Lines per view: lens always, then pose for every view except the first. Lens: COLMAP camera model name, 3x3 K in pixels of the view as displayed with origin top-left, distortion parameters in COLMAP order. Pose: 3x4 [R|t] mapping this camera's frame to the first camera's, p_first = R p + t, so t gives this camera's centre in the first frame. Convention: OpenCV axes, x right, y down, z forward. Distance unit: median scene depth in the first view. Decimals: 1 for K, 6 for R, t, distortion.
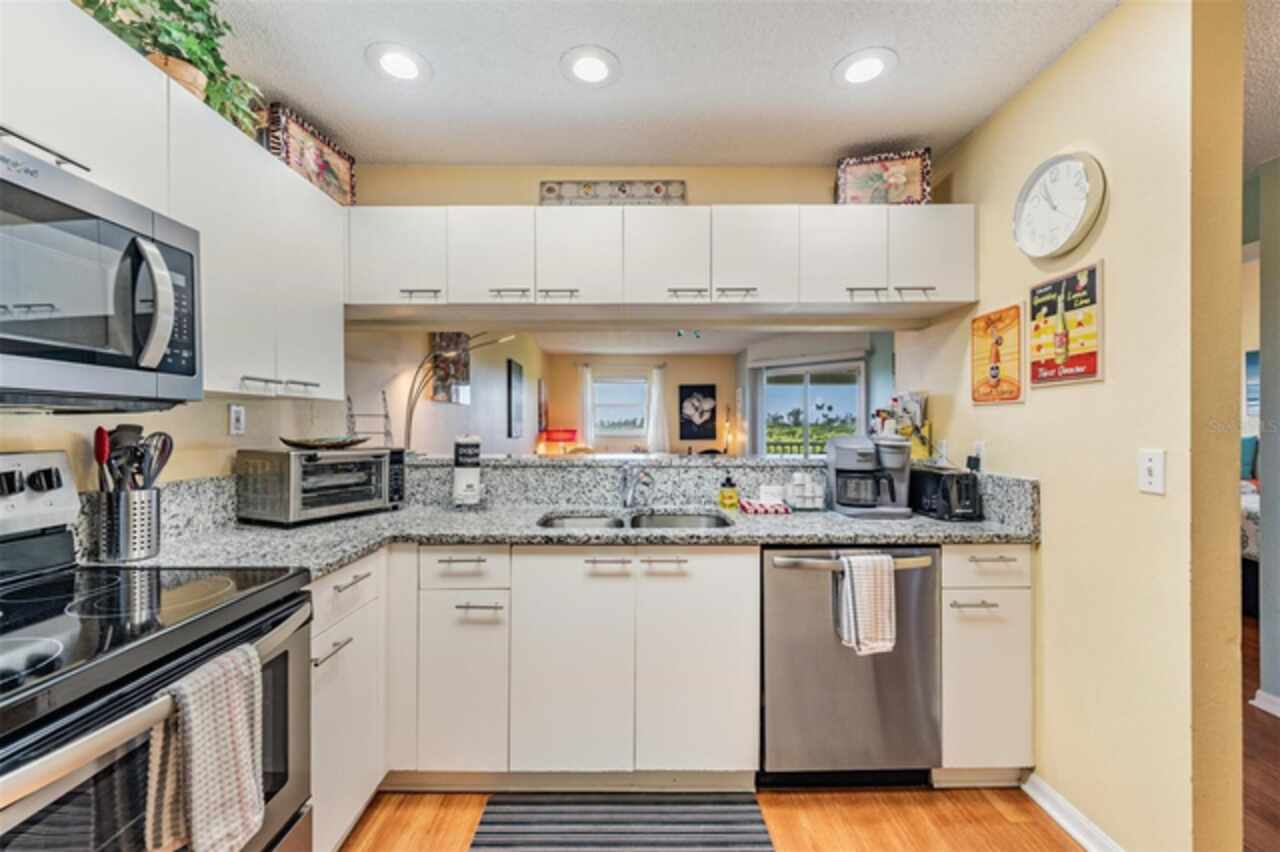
lens RADIAL K [[519.8, 0, 638.4], [0, 519.8, 427.5], [0, 0, 1]] dist [-0.000970, -0.000628]
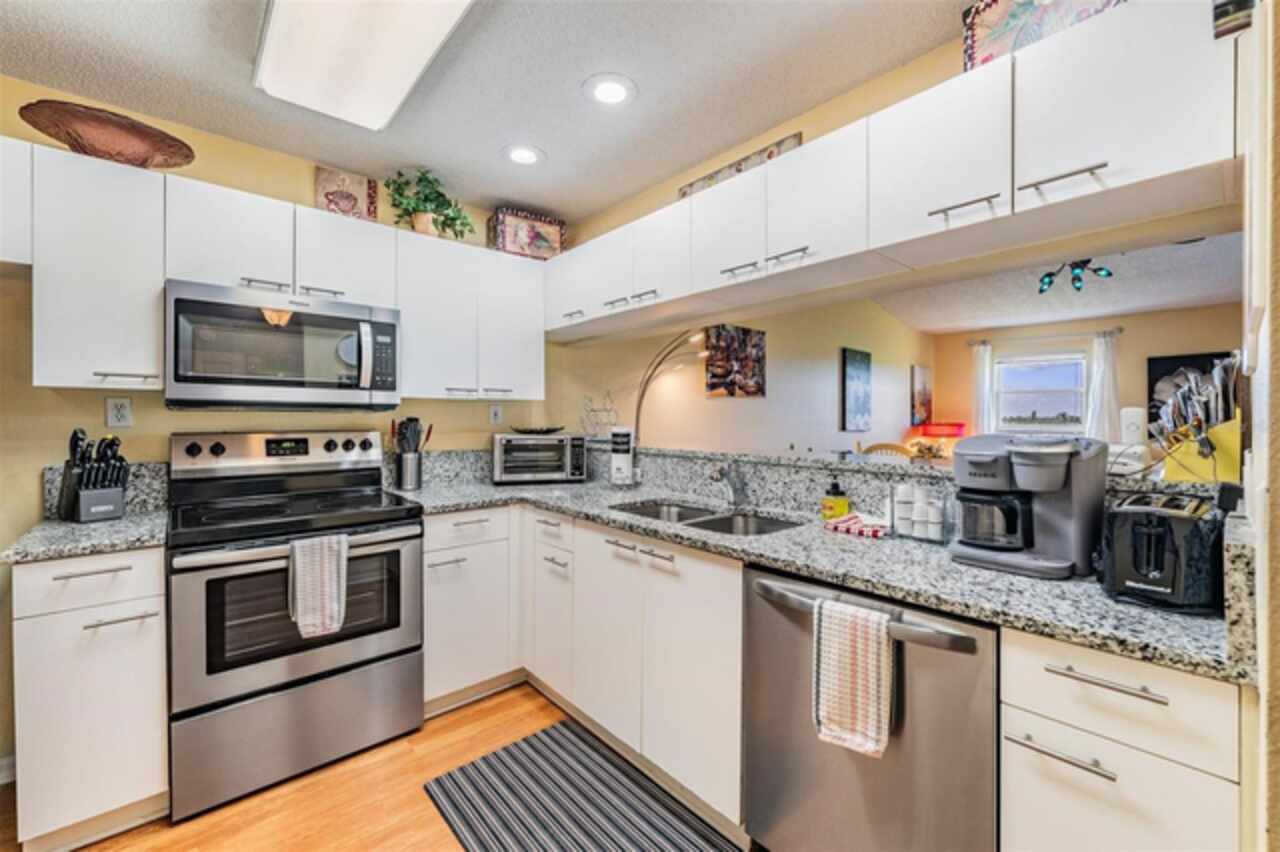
lens RADIAL K [[519.8, 0, 633.4], [0, 519.8, 420.1], [0, 0, 1]] dist [-0.000970, -0.000628]
pose [[0.649711, 0.003724, -0.760172, 0.589938], [-0.003372, 0.999992, 0.002018, -0.001444], [0.760174, 0.001252, 0.649719, 0.248879]]
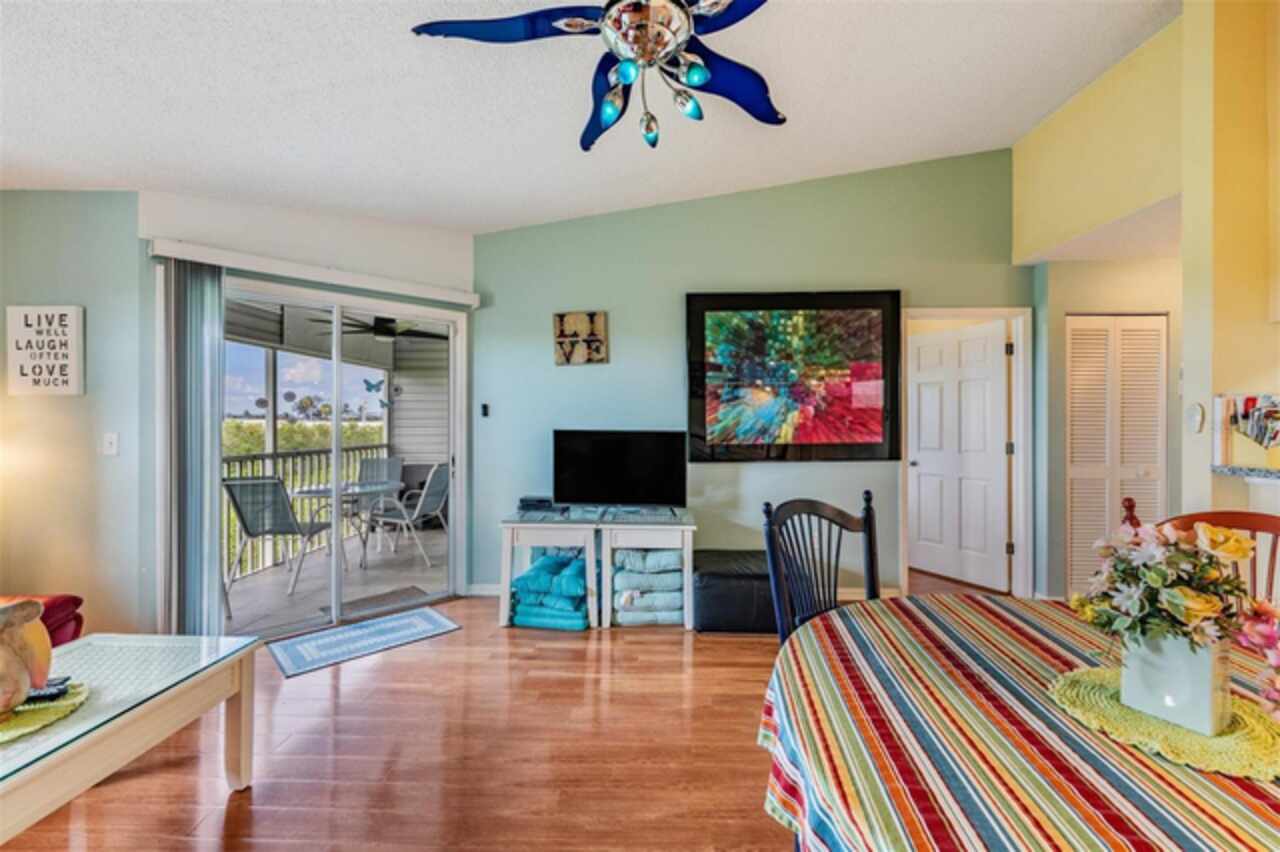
lens RADIAL K [[519.8, 0, 643.7], [0, 519.8, 419.6], [0, 0, 1]] dist [-0.000970, -0.000628]
pose [[0.023502, 0.006571, 0.999702, -0.402946], [-0.001416, 0.999978, -0.006540, -0.013872], [-0.999723, -0.001262, 0.023511, 2.268289]]
